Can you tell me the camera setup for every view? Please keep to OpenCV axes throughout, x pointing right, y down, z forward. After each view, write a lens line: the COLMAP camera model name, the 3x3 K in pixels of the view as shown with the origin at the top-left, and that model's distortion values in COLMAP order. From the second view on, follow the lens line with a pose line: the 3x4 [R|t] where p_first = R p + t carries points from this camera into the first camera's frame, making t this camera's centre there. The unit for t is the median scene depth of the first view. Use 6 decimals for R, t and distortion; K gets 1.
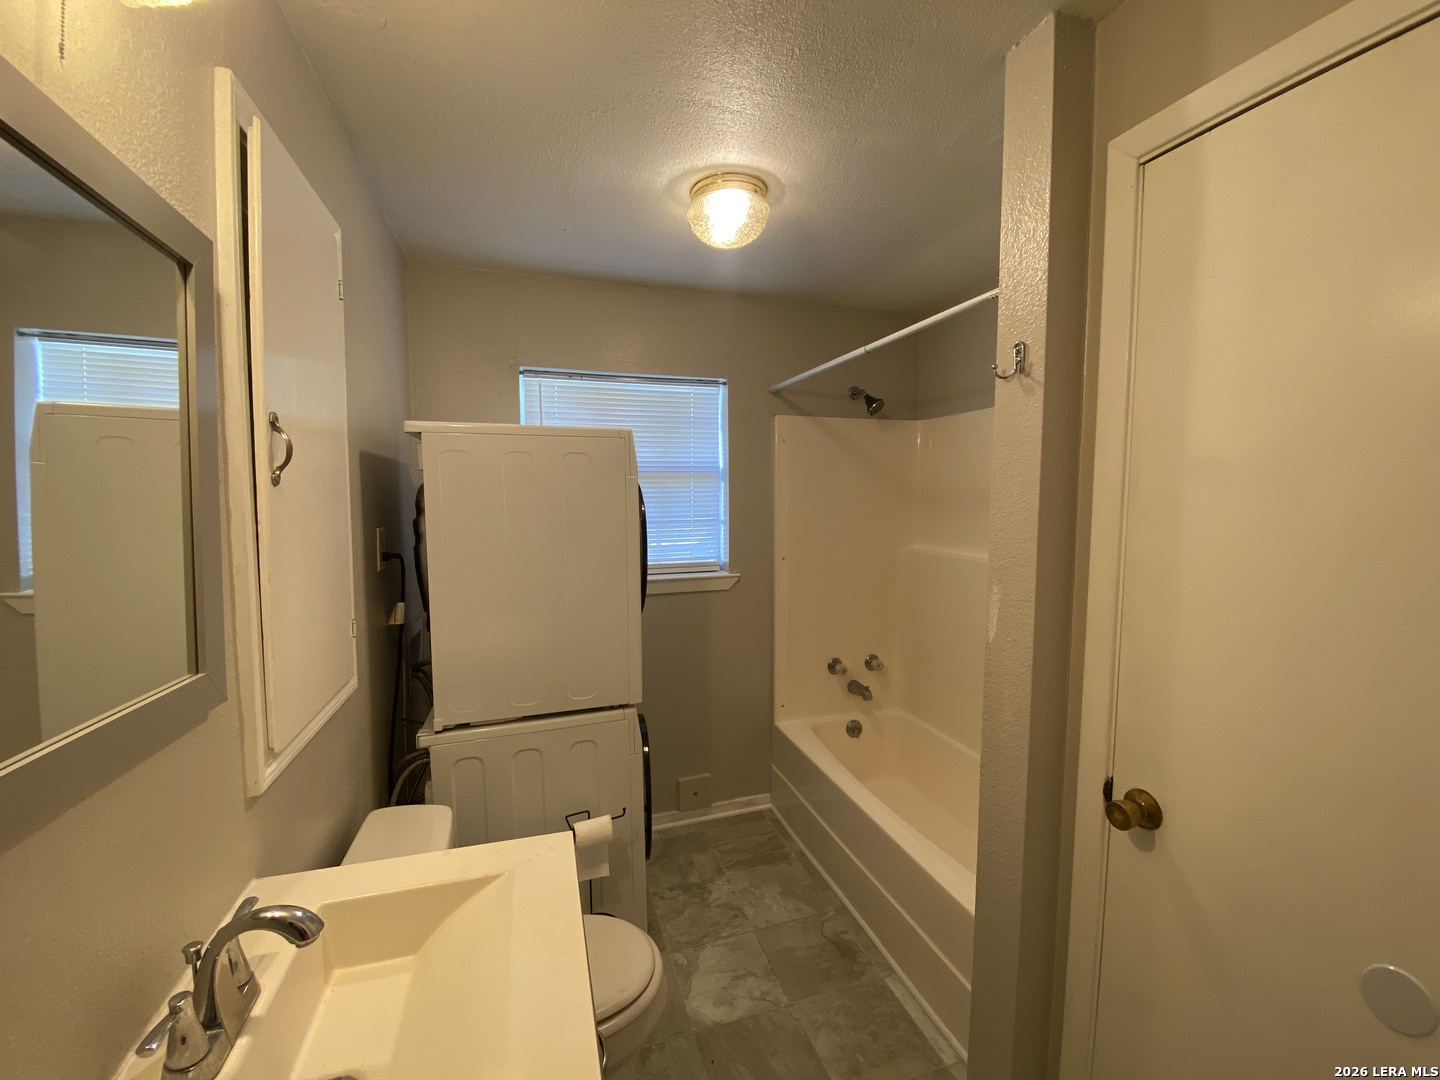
lens RADIAL K [[573.8, 0, 713.5], [0, 573.8, 544.5], [0, 0, 1]] dist [0.028156, -0.034214]
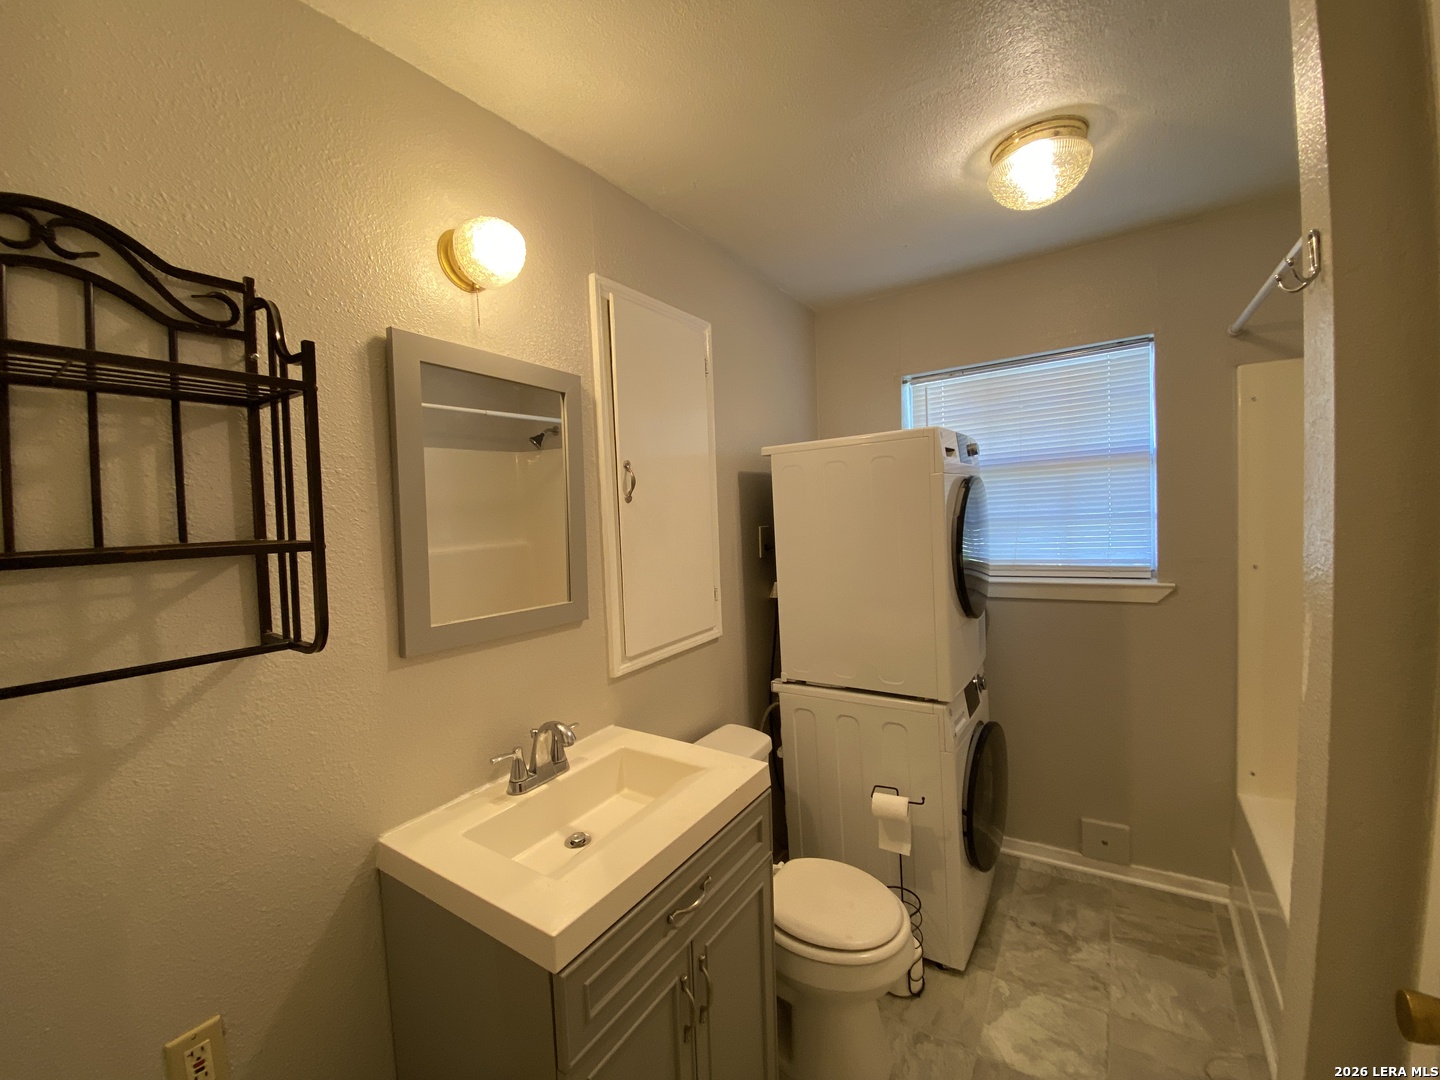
lens RADIAL K [[577.9, 0, 725.2], [0, 577.9, 538.7], [0, 0, 1]] dist [0.002795, -0.015528]
pose [[0.635551, 0.017031, -0.771871, 0.322567], [-0.018504, 0.999805, 0.006825, -0.004150], [0.771837, 0.009945, 0.635742, 0.052288]]
